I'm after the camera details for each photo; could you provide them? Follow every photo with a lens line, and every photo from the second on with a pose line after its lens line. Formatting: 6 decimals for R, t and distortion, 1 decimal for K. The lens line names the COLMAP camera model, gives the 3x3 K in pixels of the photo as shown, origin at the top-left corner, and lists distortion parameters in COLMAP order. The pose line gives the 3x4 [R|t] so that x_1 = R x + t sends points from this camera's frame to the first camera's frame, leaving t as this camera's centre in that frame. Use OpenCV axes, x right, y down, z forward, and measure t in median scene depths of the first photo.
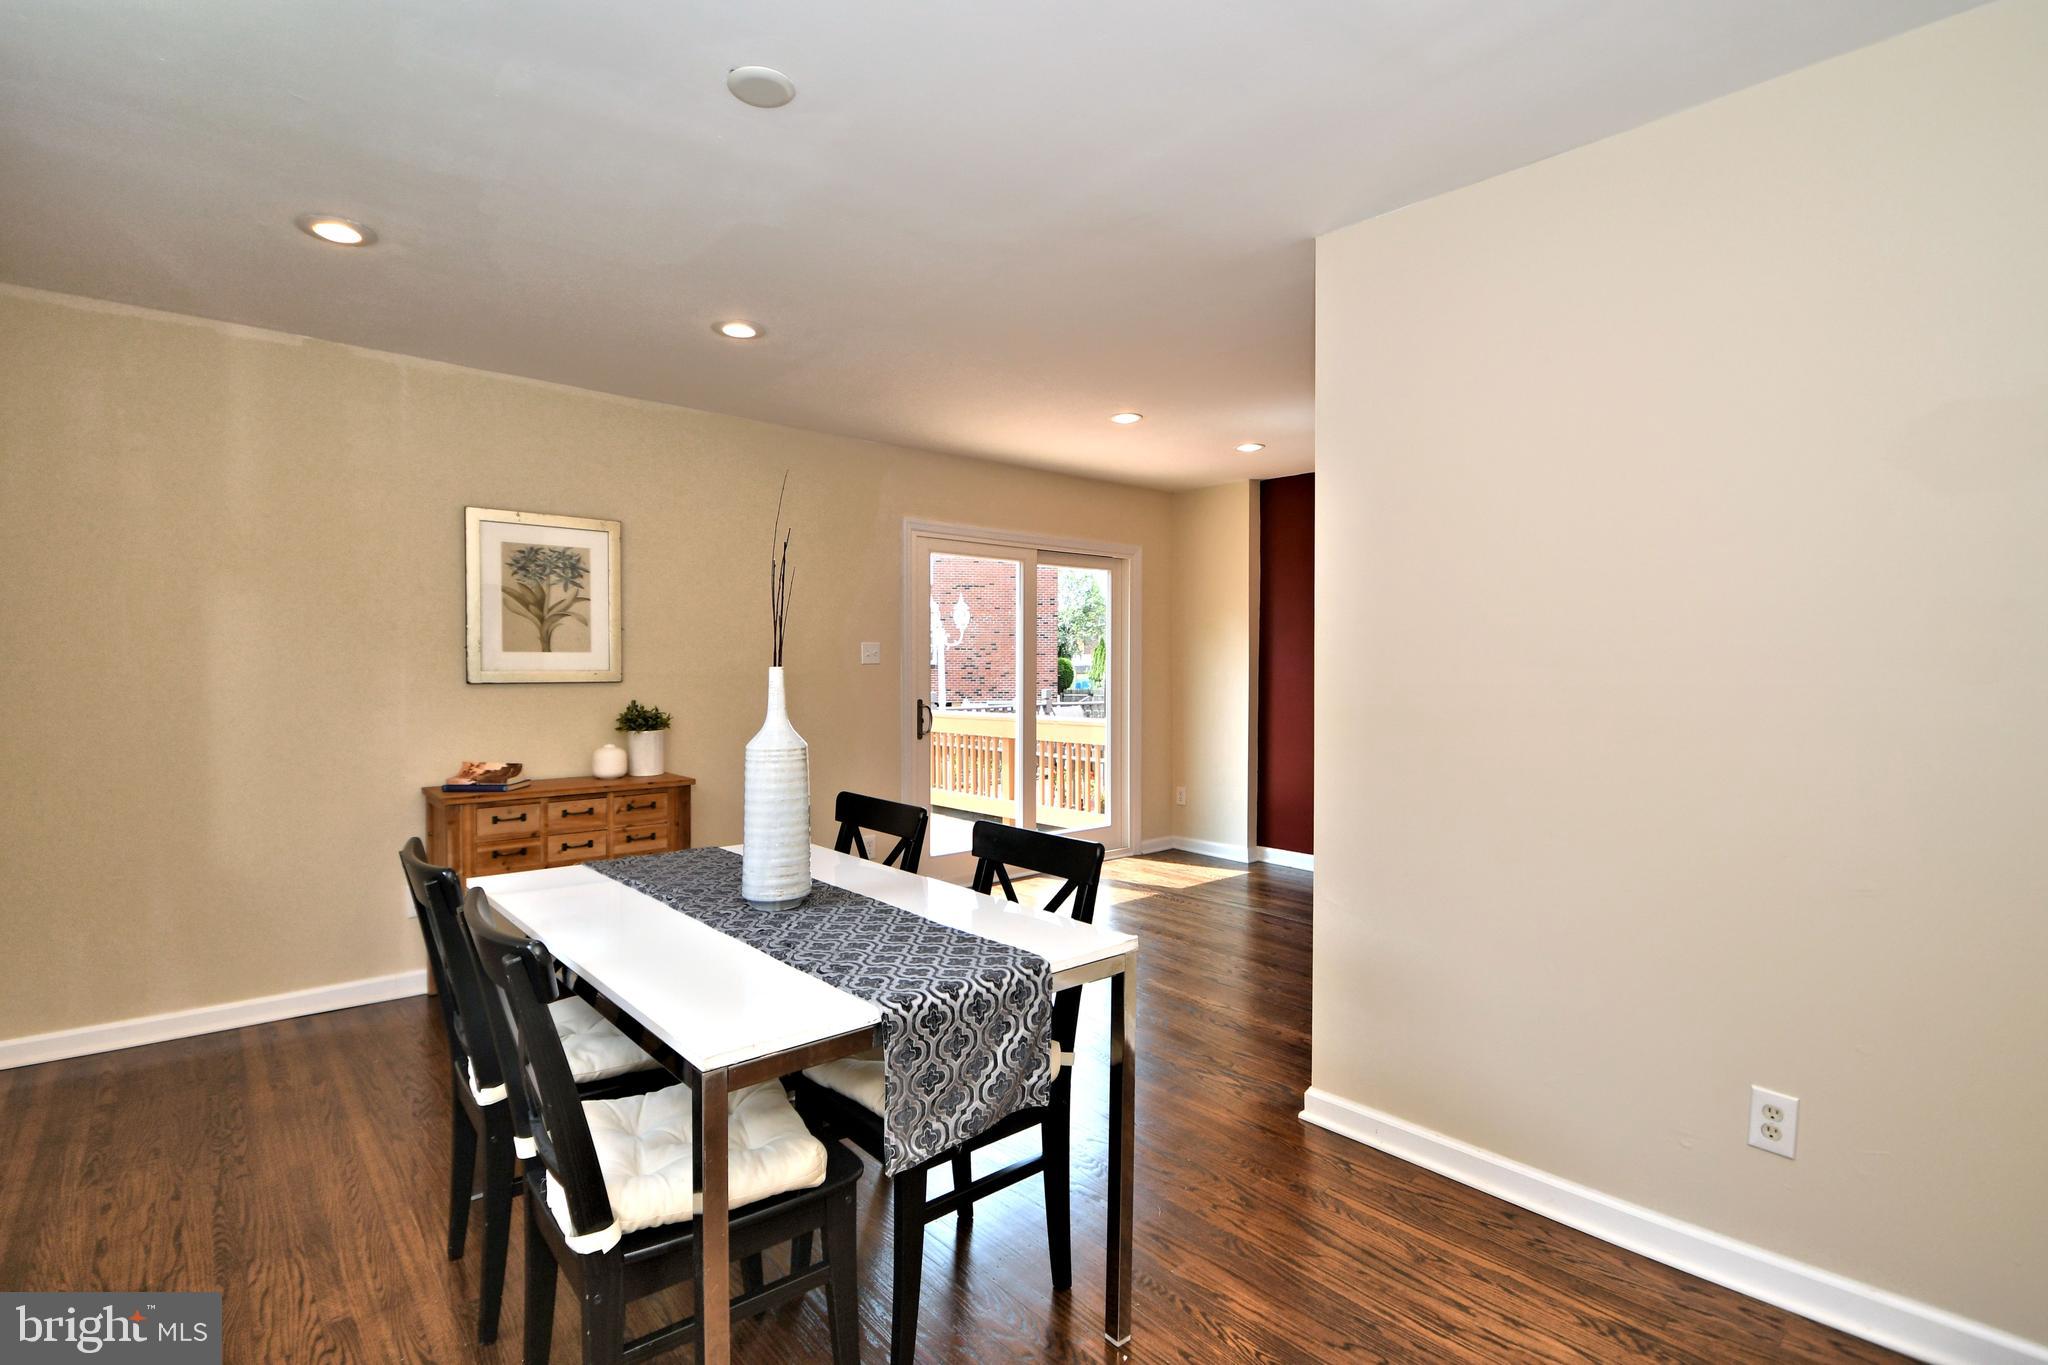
lens RADIAL K [[942.0, 0, 970.6], [0, 942.0, 673.5], [0, 0, 1]] dist [0.015606, -0.000026]
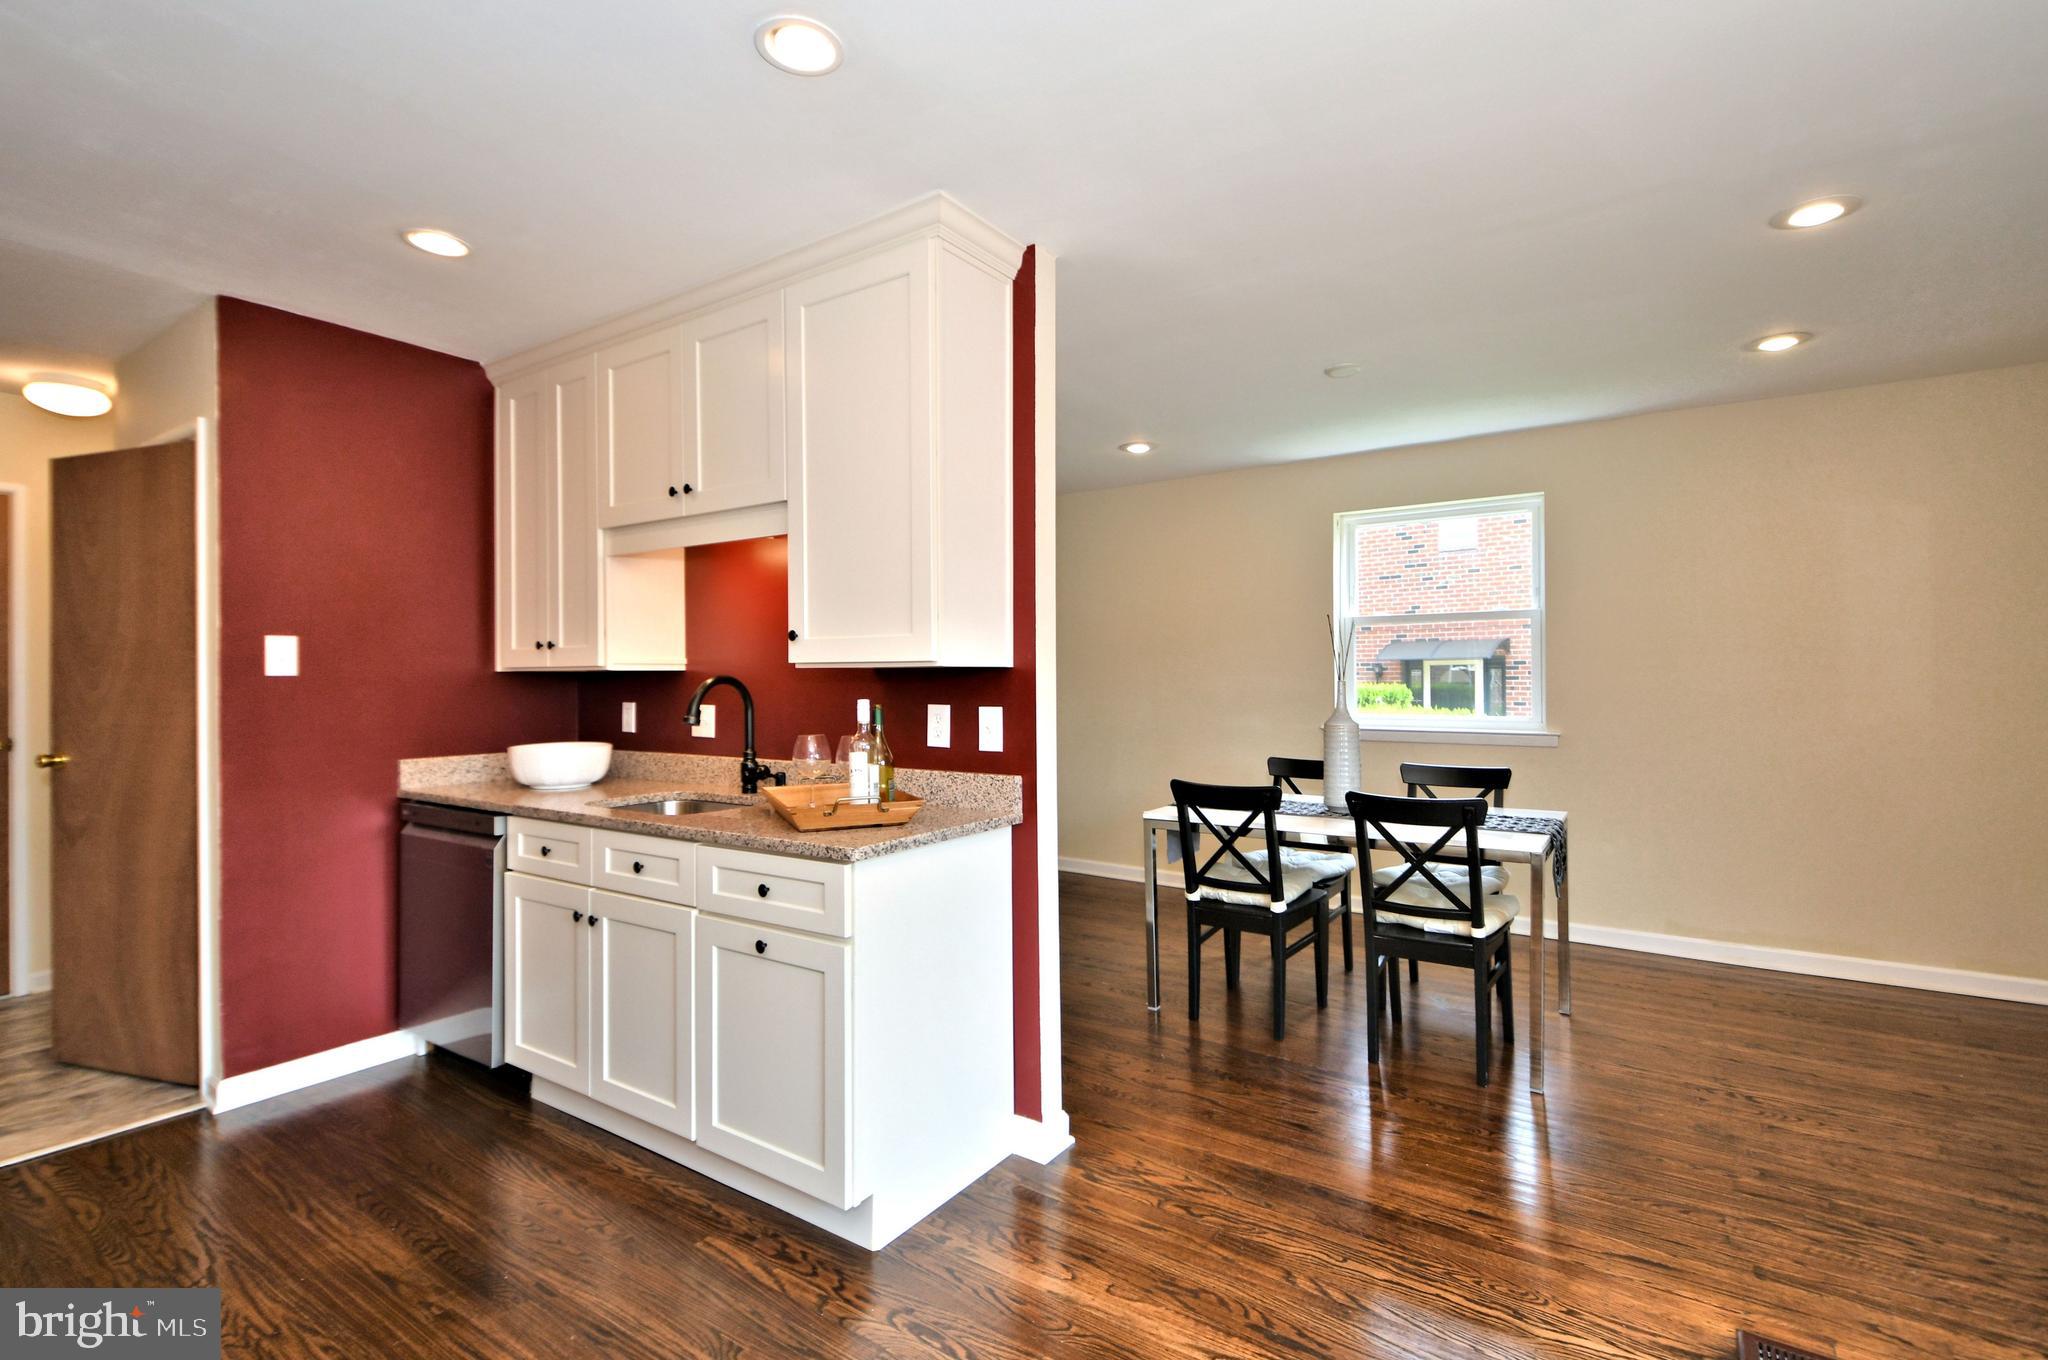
lens RADIAL K [[950.4, 0, 1029.0], [0, 950.4, 669.3], [0, 0, 1]] dist [0.015872, -0.011355]
pose [[-0.958882, 0.003901, -0.283777, 0.449767], [0.004477, 0.999989, -0.001380, -0.013421], [0.283768, -0.002593, -0.958889, 1.302952]]
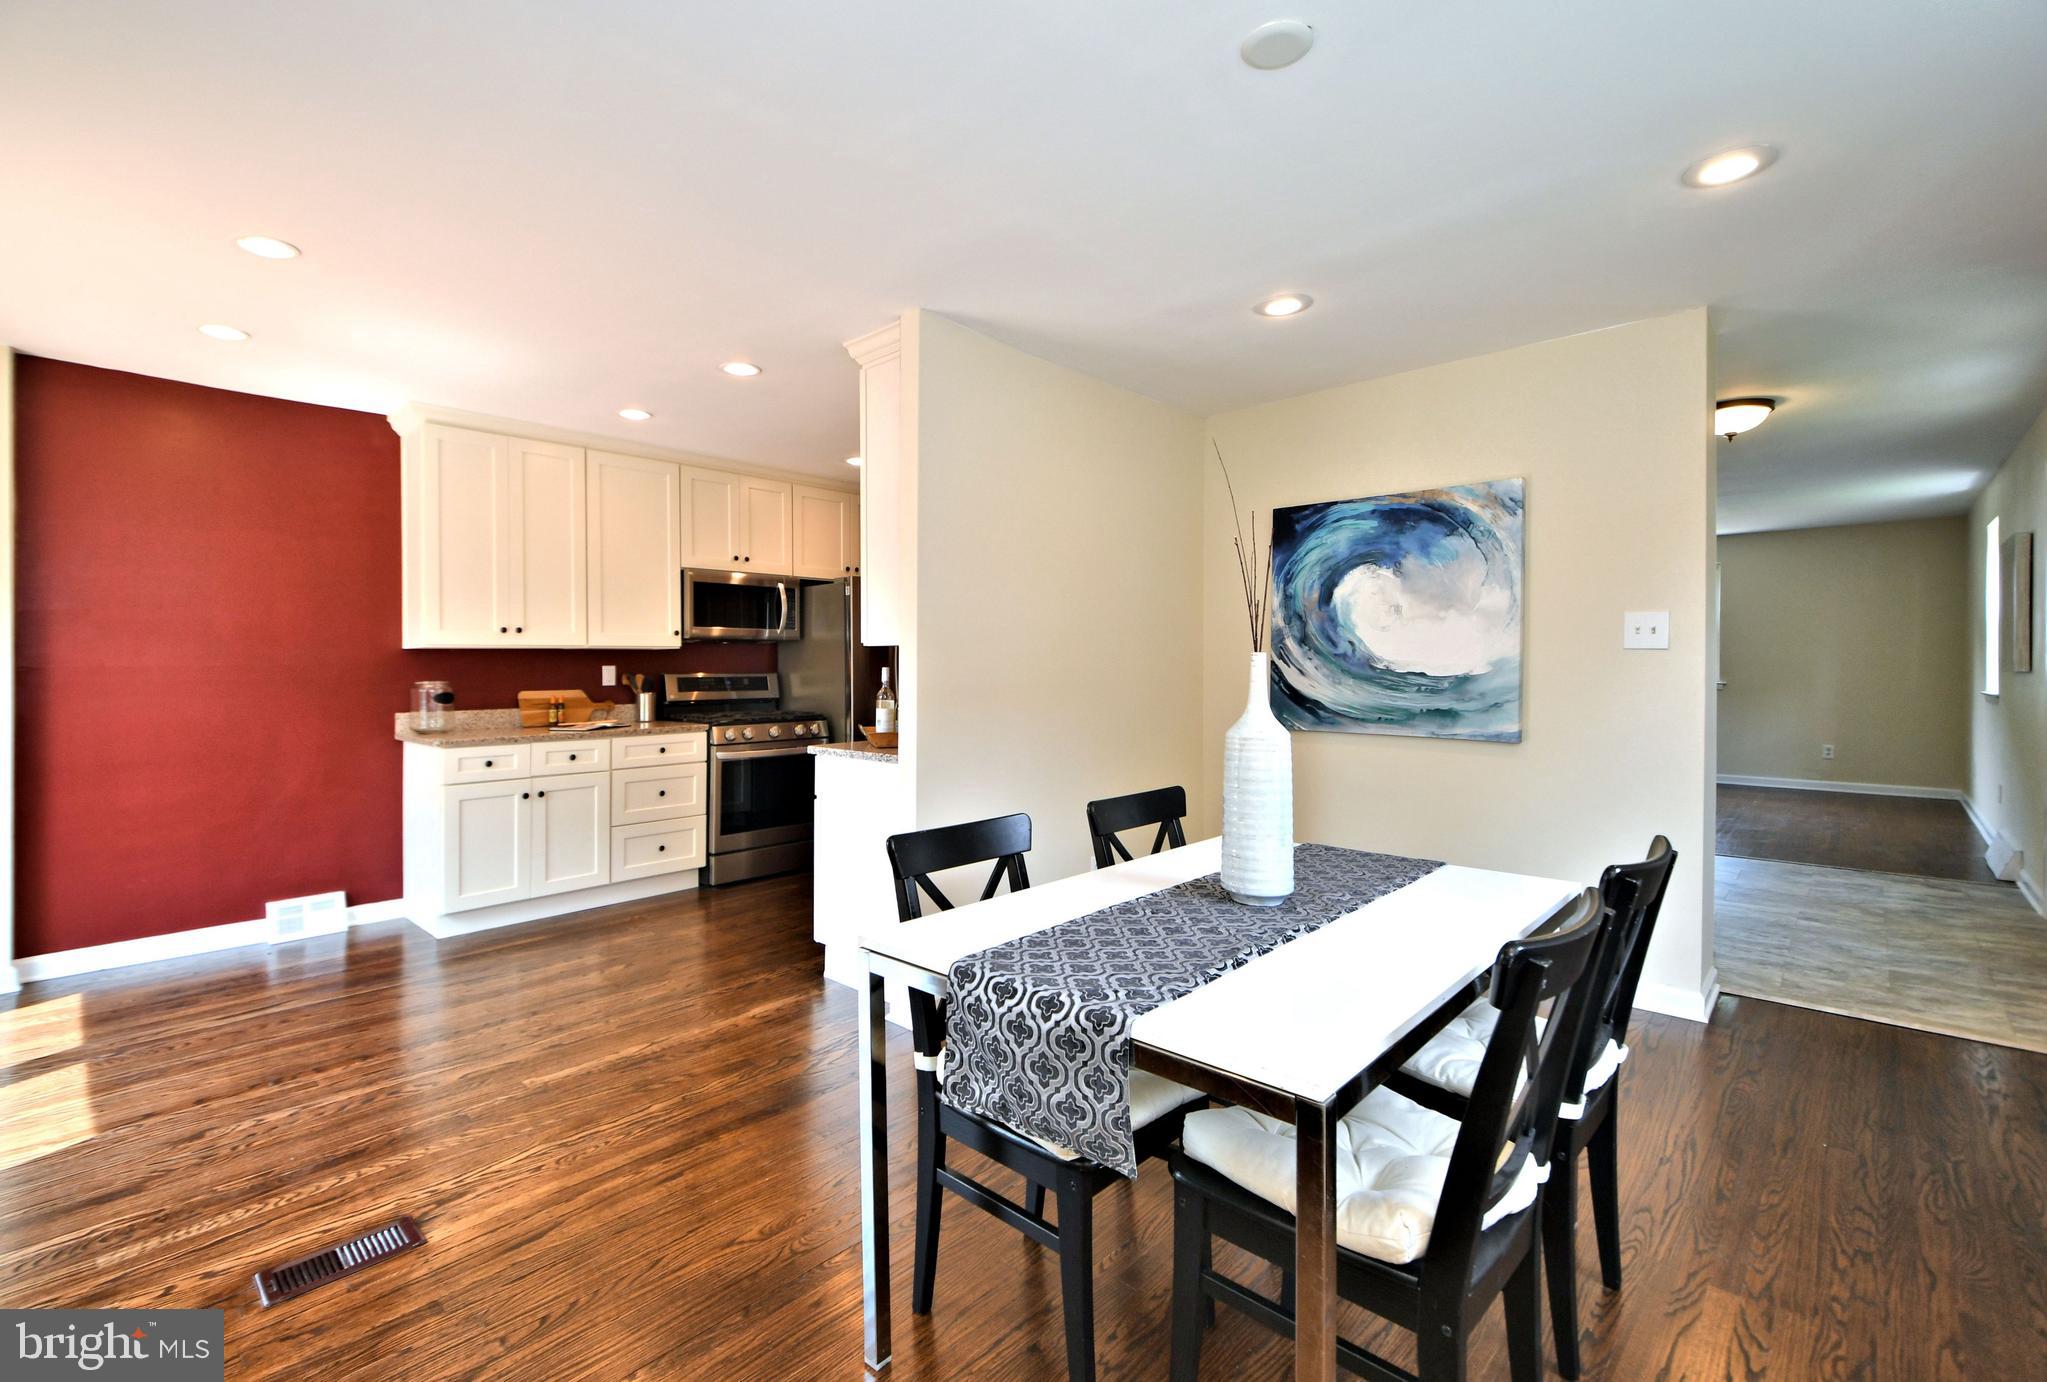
lens RADIAL K [[923.2, 0, 1019.0], [0, 923.2, 662.7], [0, 0, 1]] dist [-0.011110, 0.000137]
pose [[-0.138092, -0.002331, 0.990417, -0.563204], [0.009659, 0.999947, 0.003701, -0.002225], [-0.990372, 0.010077, -0.138062, 0.690851]]
